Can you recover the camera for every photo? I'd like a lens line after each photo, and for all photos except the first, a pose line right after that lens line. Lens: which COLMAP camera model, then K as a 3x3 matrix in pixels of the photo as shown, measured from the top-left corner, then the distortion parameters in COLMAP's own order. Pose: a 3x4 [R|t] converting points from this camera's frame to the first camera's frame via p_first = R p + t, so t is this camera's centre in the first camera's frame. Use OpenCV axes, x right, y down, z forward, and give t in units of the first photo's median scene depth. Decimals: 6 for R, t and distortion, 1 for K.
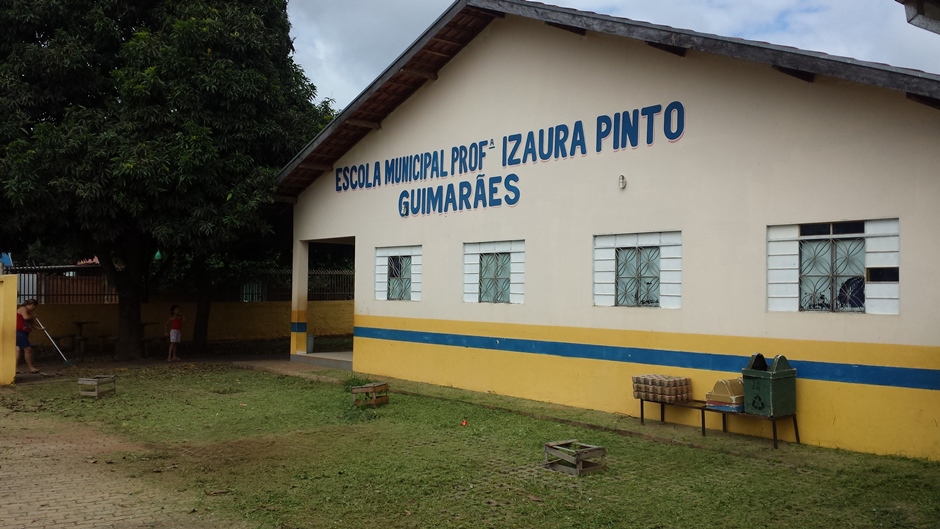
lens RADIAL K [[874.8, 0, 470.0], [0, 874.8, 264.5], [0, 0, 1]] dist [0.014646, 0.001041]
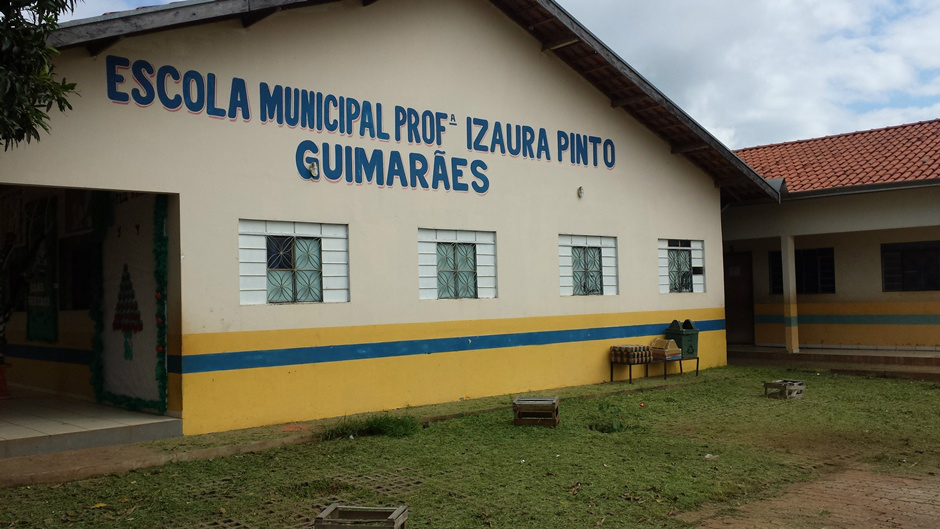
lens RADIAL K [[874.8, 0, 470.0], [0, 874.8, 264.5], [0, 0, 1]] dist [0.014646, 0.001041]
pose [[-0.072377, 0.013757, 0.997282, -0.853476], [-0.016526, 0.999751, -0.014991, 0.021746], [-0.997240, -0.017566, -0.072131, 1.037799]]
